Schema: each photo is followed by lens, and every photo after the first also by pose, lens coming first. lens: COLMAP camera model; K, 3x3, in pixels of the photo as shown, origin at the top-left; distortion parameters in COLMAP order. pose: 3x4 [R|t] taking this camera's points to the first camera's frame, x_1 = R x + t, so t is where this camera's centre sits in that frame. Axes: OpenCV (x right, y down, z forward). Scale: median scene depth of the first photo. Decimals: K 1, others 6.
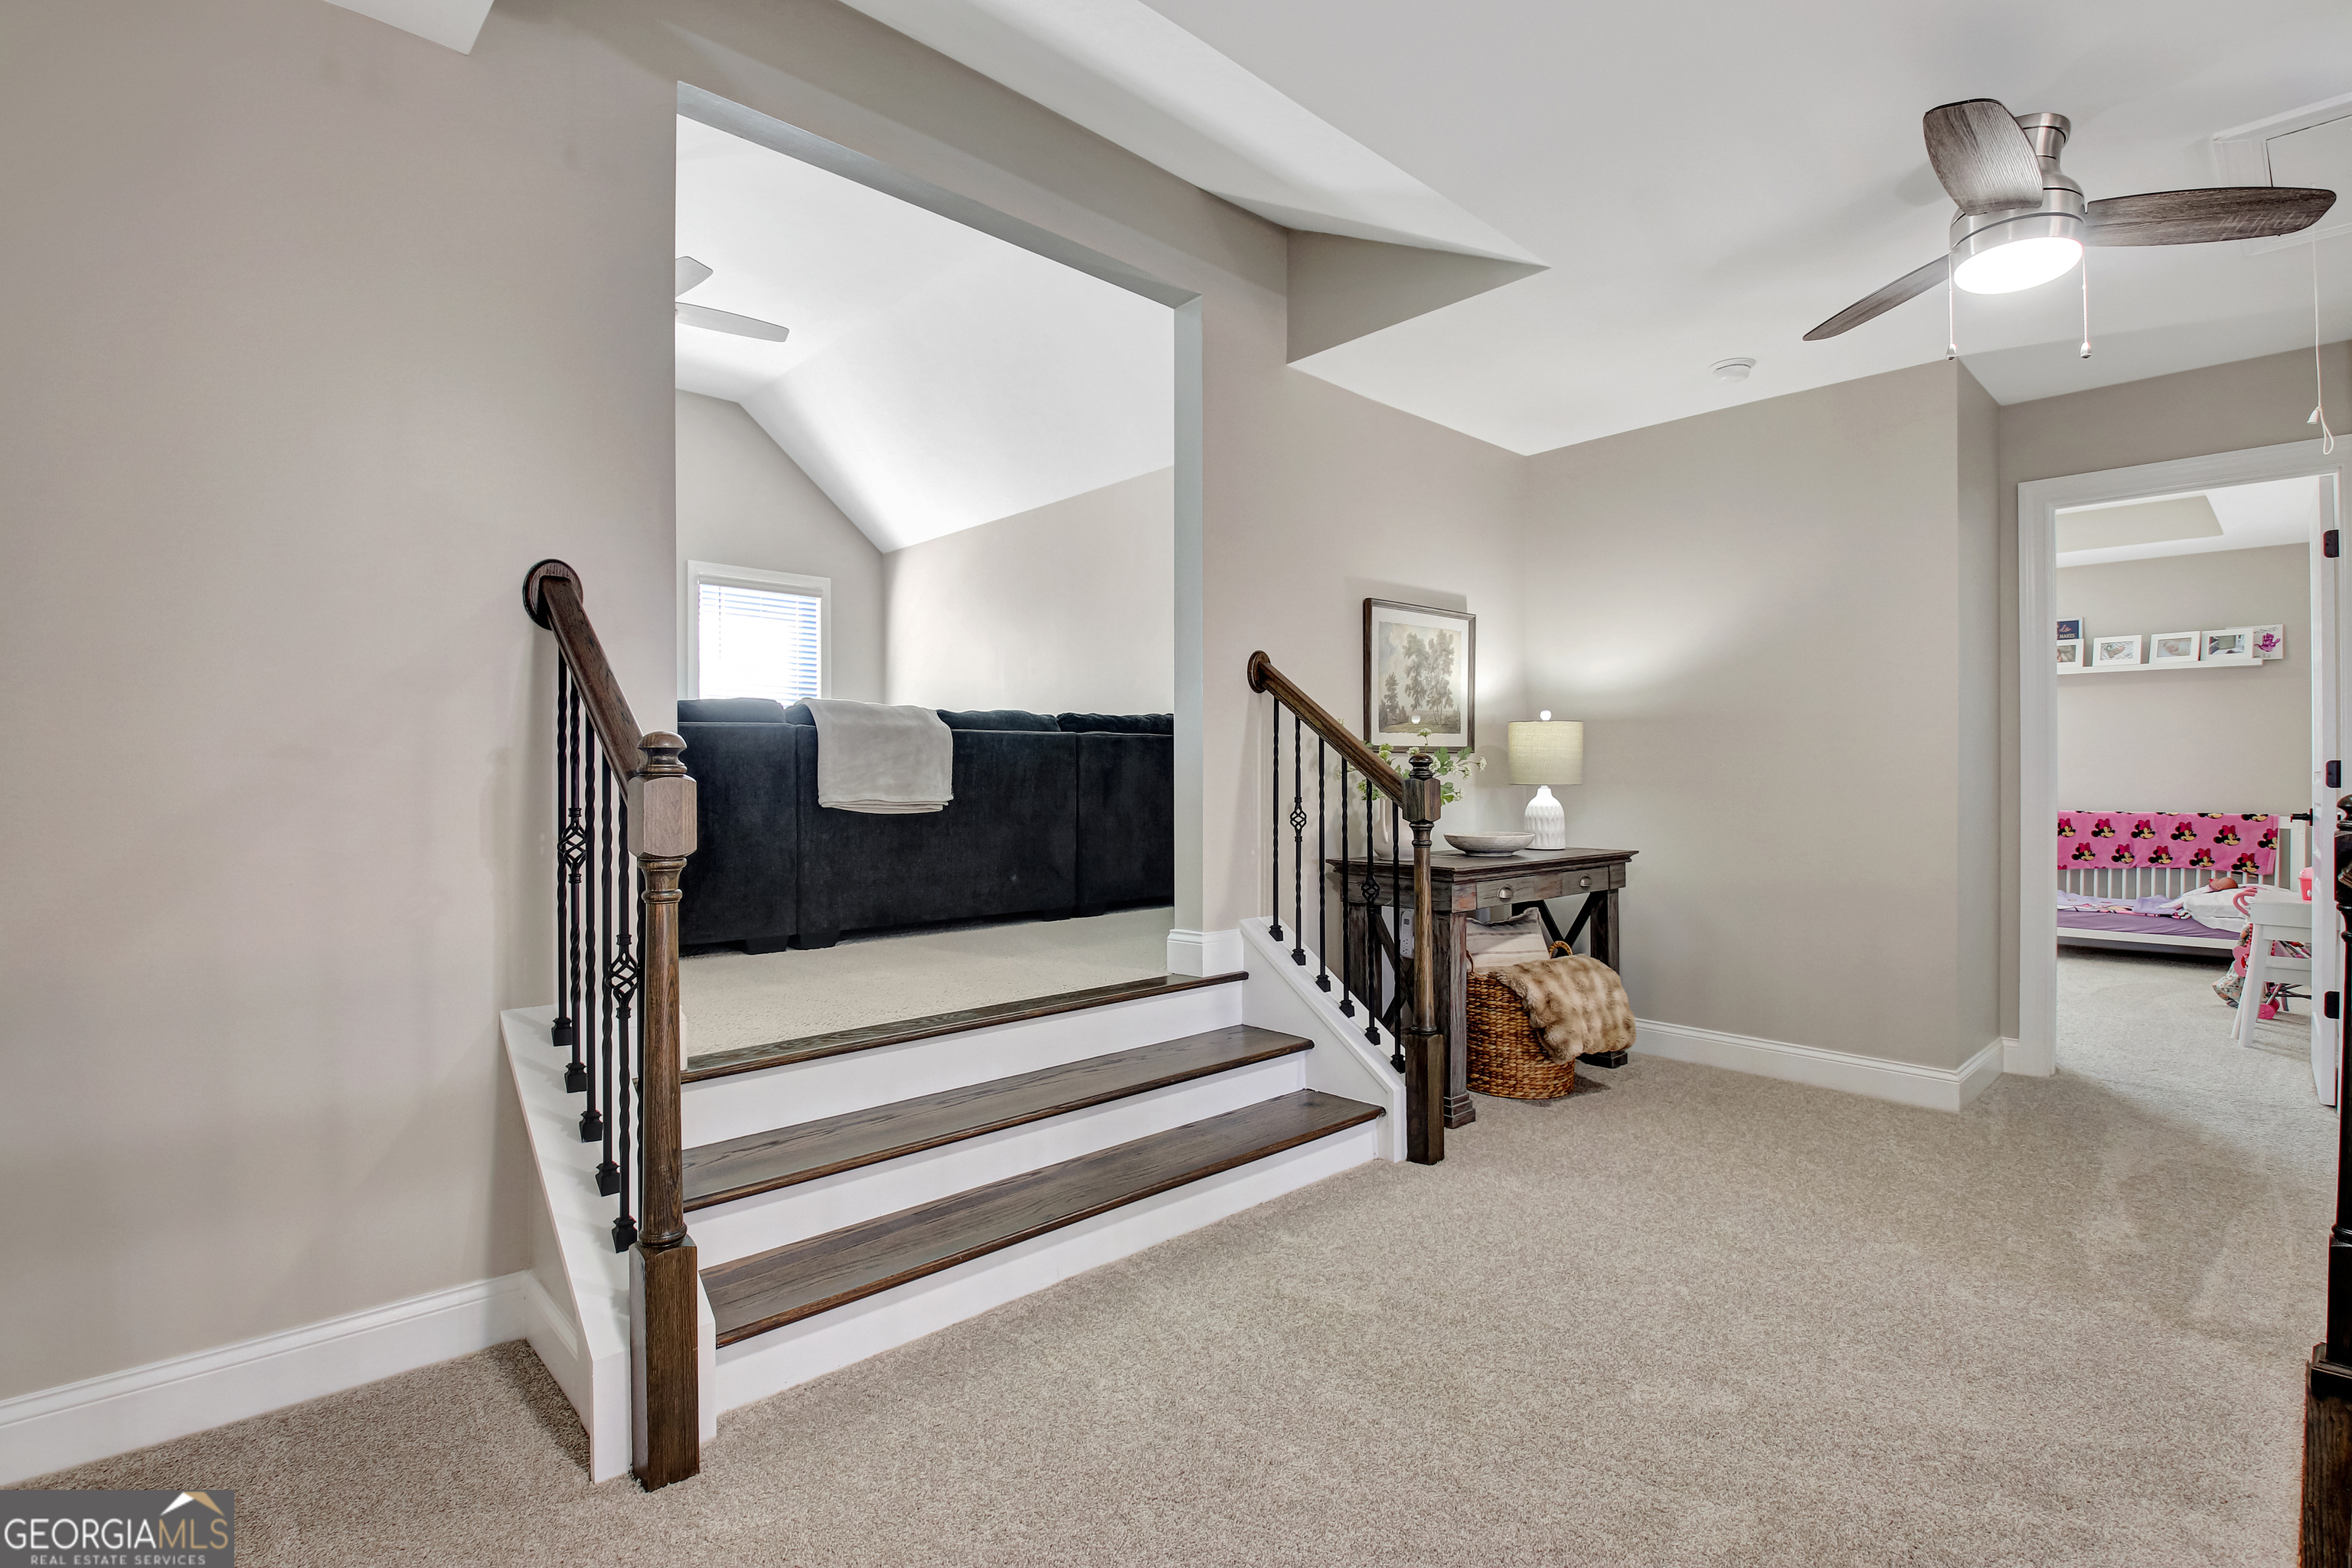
lens RADIAL K [[1081.6, 0, 1176.0], [0, 1081.6, 784.0], [0, 0, 1]] dist [0.002108, -0.020650]
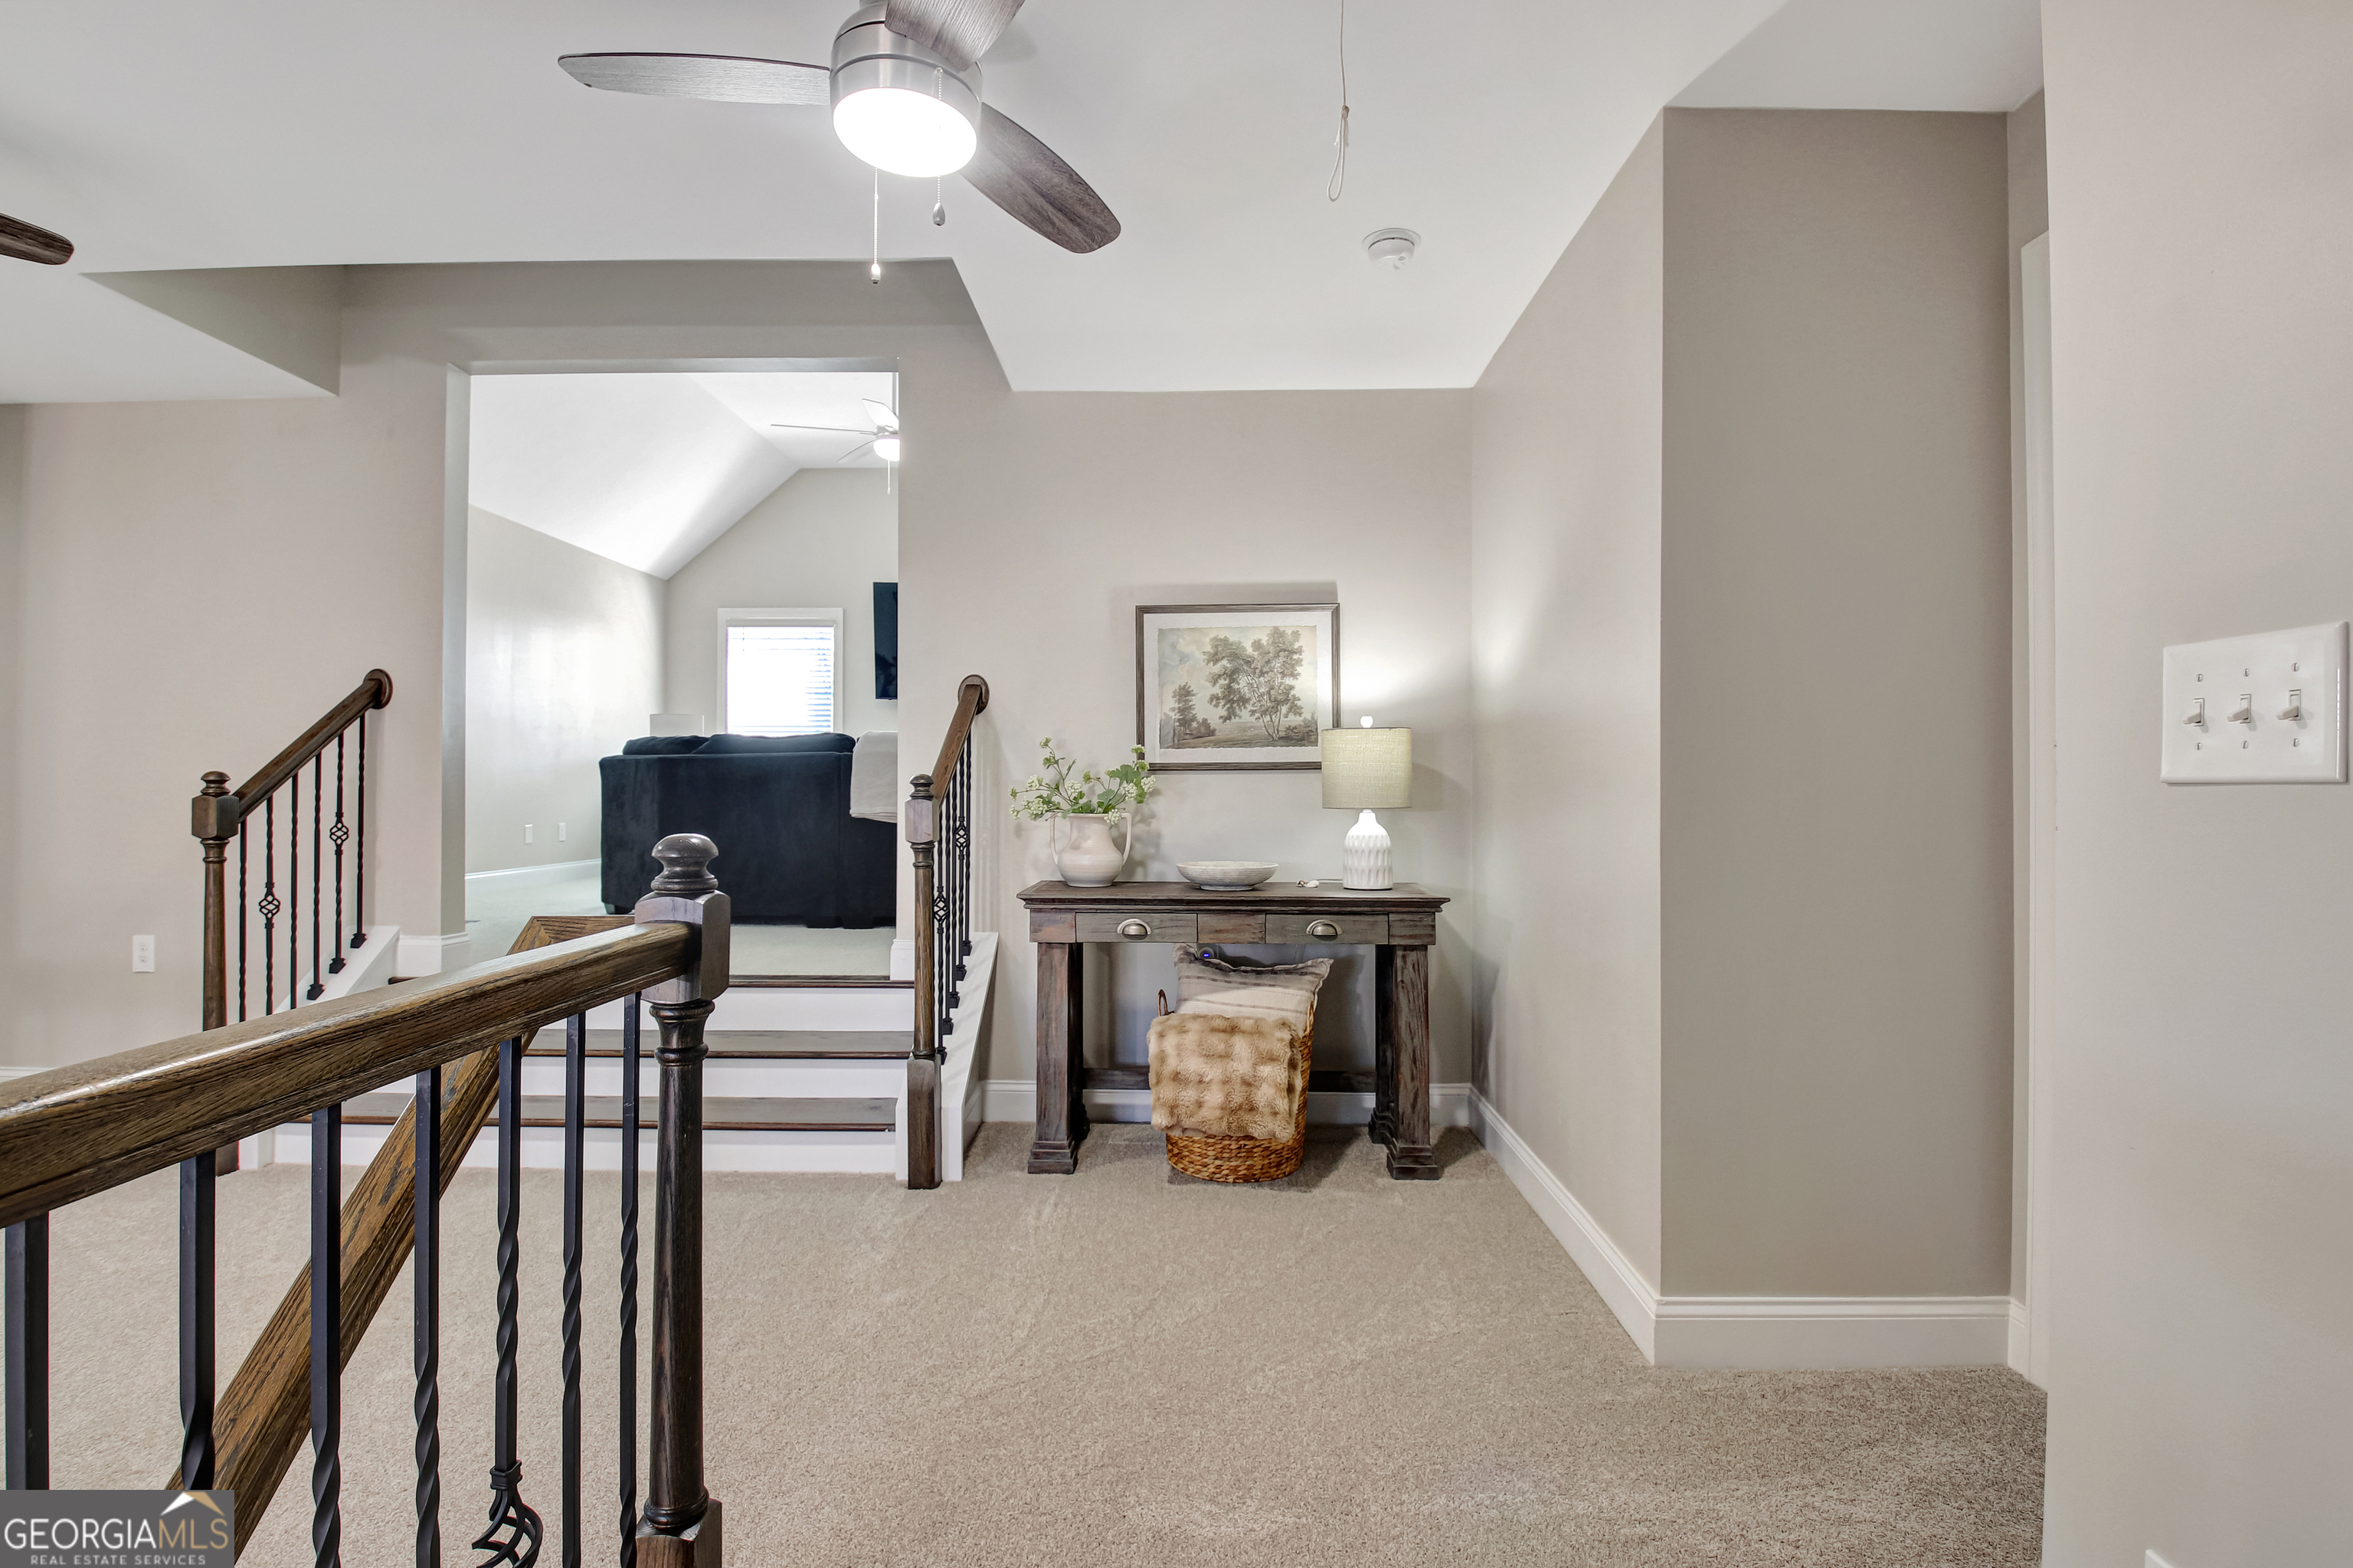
lens RADIAL K [[1082.1, 0, 1176.5], [0, 1082.1, 784.0], [0, 0, 1]] dist [0.002108, -0.020650]
pose [[0.734551, -0.000596, -0.678553, 0.835997], [-0.010389, 0.999873, -0.012124, -0.006411], [0.678473, 0.015955, 0.734452, 0.336241]]
